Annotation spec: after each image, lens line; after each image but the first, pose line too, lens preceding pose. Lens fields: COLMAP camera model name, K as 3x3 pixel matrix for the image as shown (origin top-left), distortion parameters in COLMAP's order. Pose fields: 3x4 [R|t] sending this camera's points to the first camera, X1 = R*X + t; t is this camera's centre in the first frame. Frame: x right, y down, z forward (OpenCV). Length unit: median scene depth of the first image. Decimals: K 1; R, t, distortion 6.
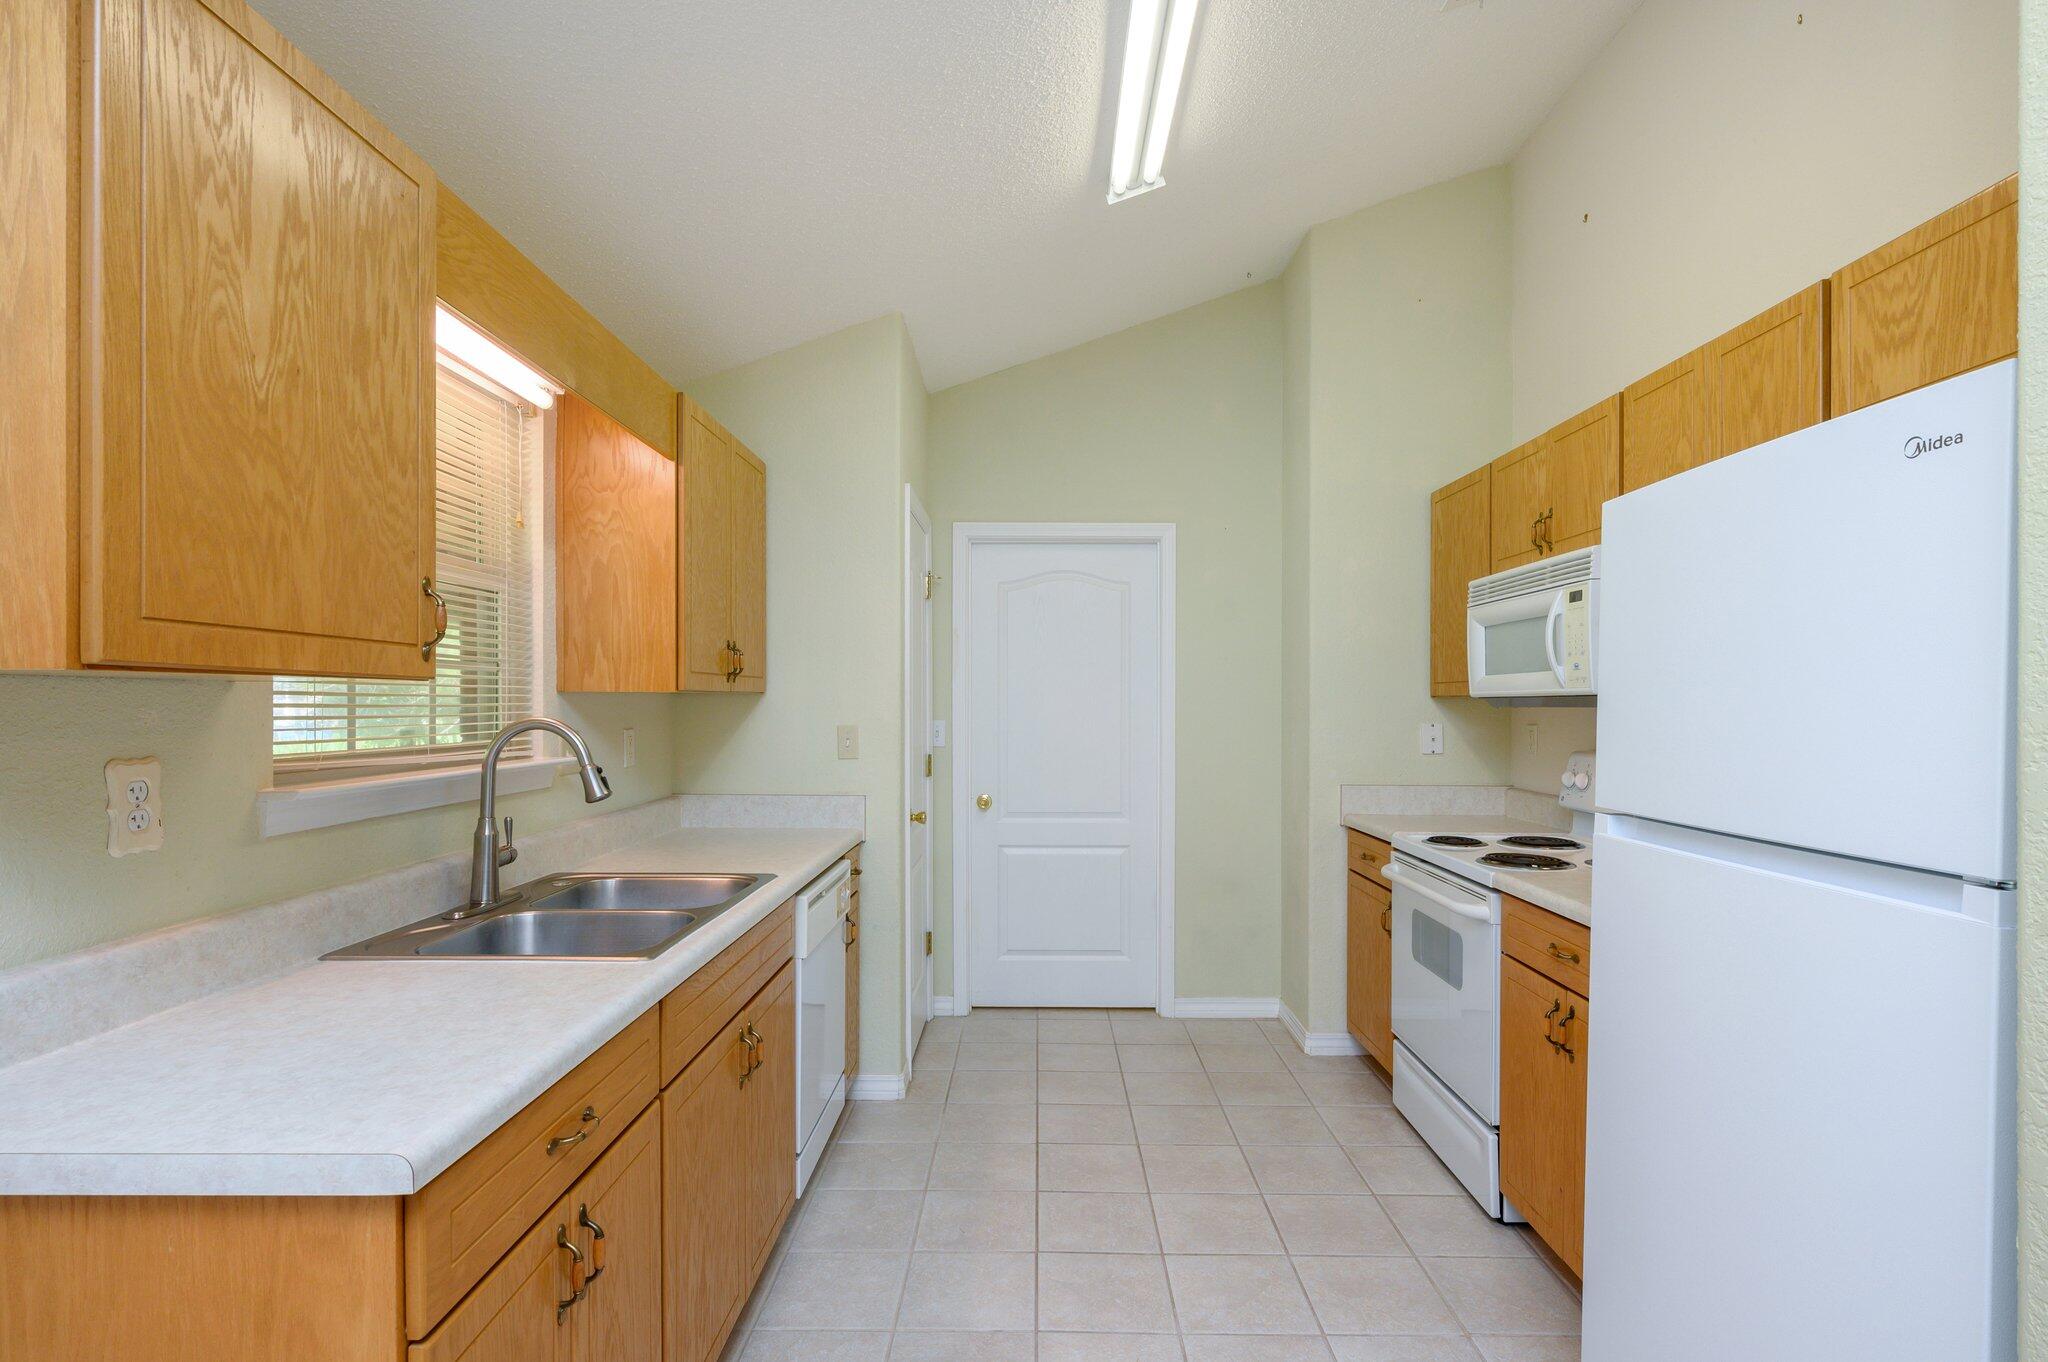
lens RADIAL K [[1021.3, 0, 1014.8], [0, 1021.3, 700.8], [0, 0, 1]] dist [0.002894, 0.000621]
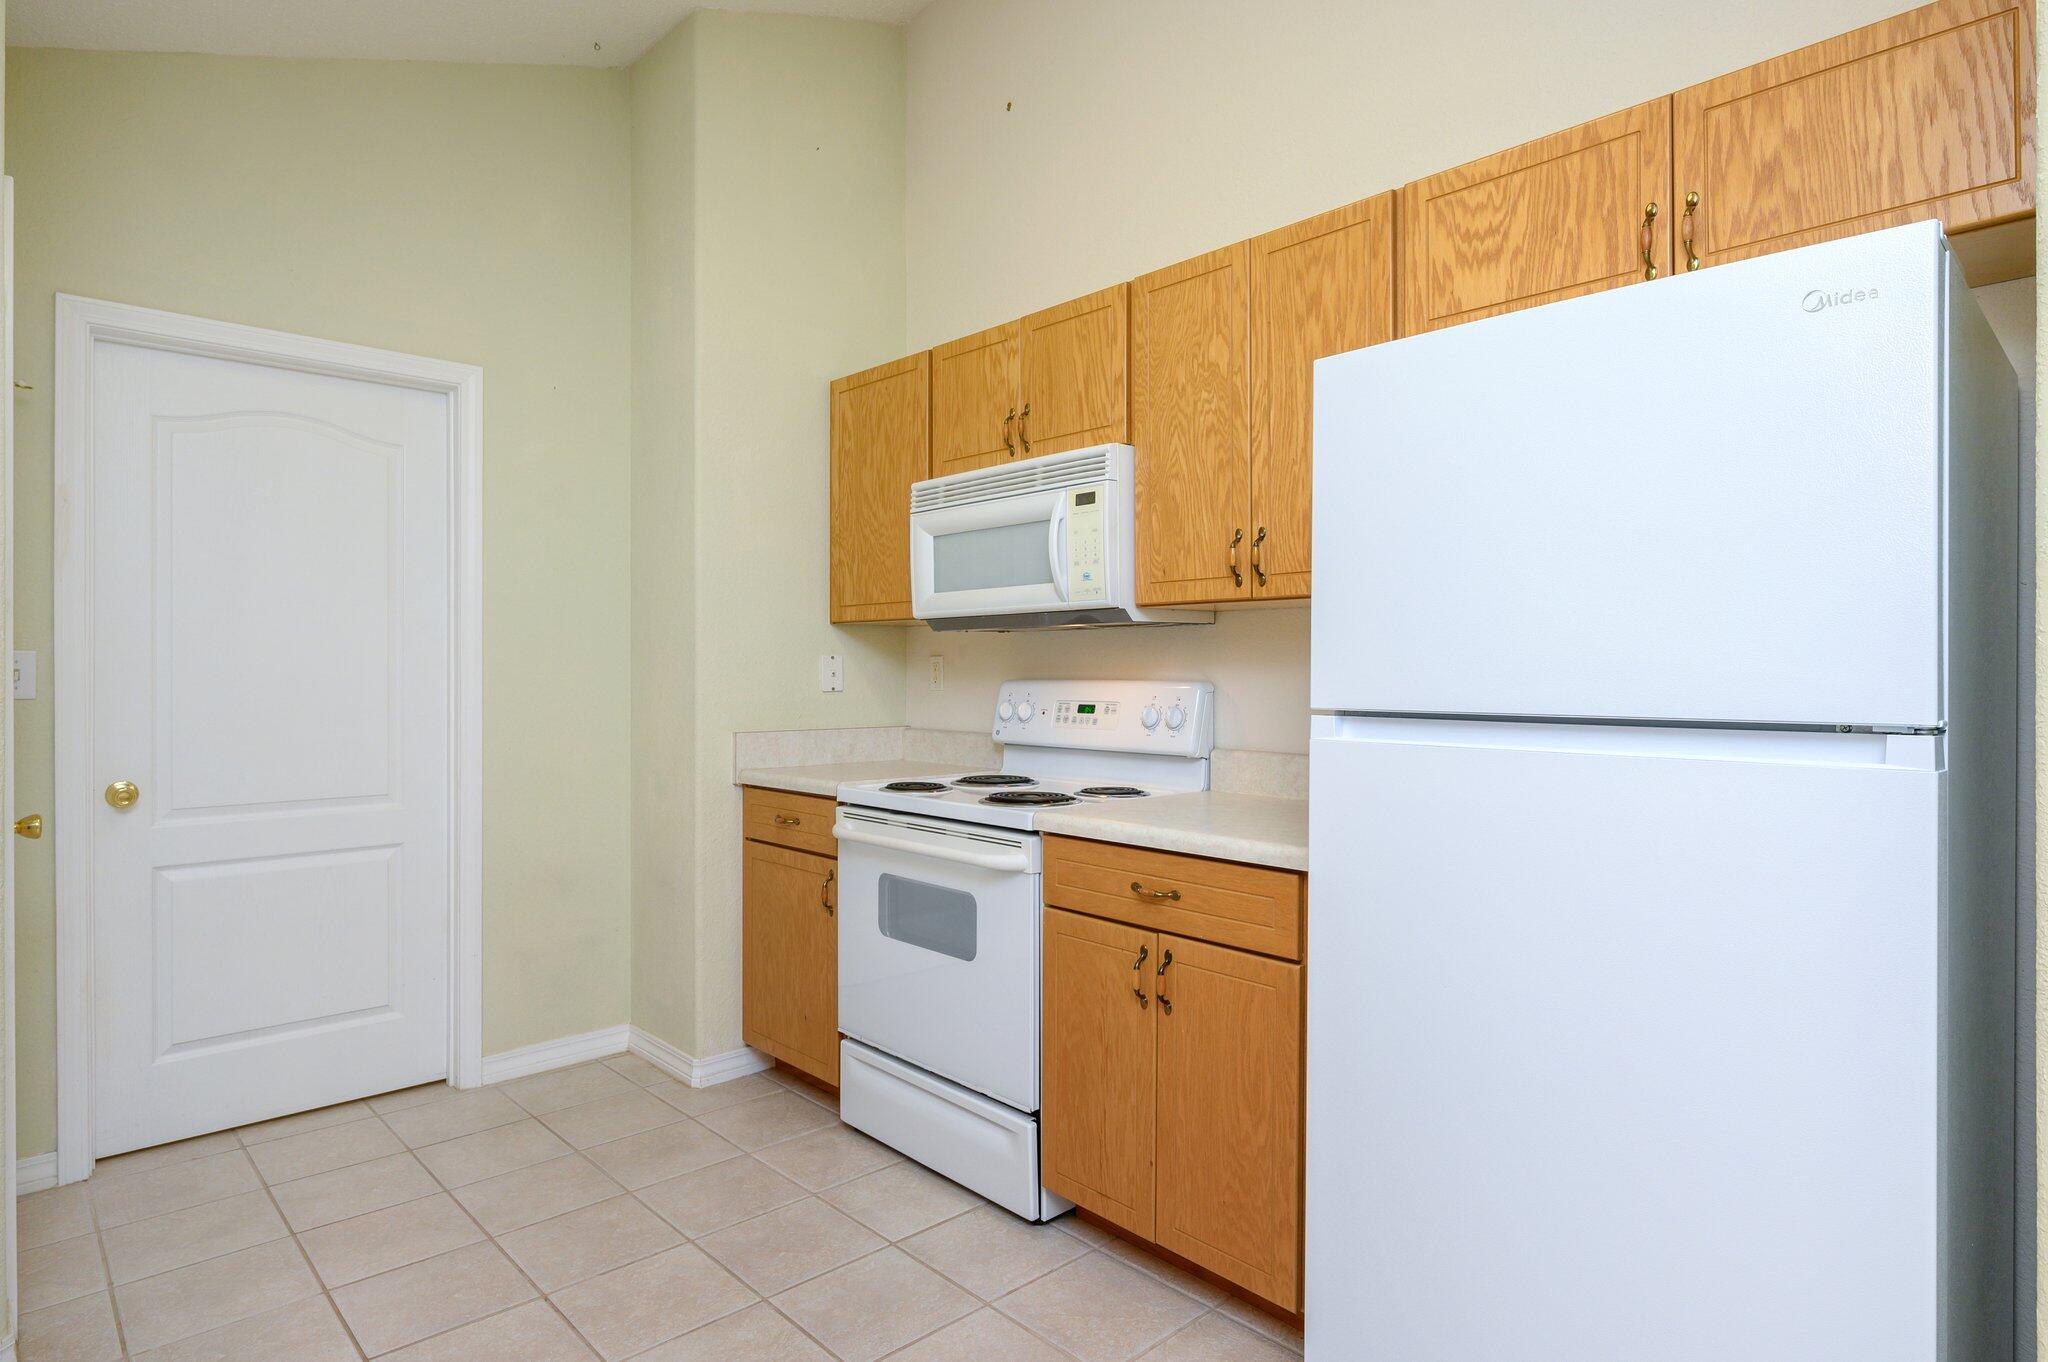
lens RADIAL K [[1134.2, 0, 1023.8], [0, 1134.2, 660.1], [0, 0, 1]] dist [0.004911, -0.001878]
pose [[0.716467, 0.004017, 0.697609, -0.185878], [-0.000389, 0.999986, -0.005358, 0.045141], [-0.697621, 0.003567, 0.716458, 0.318019]]
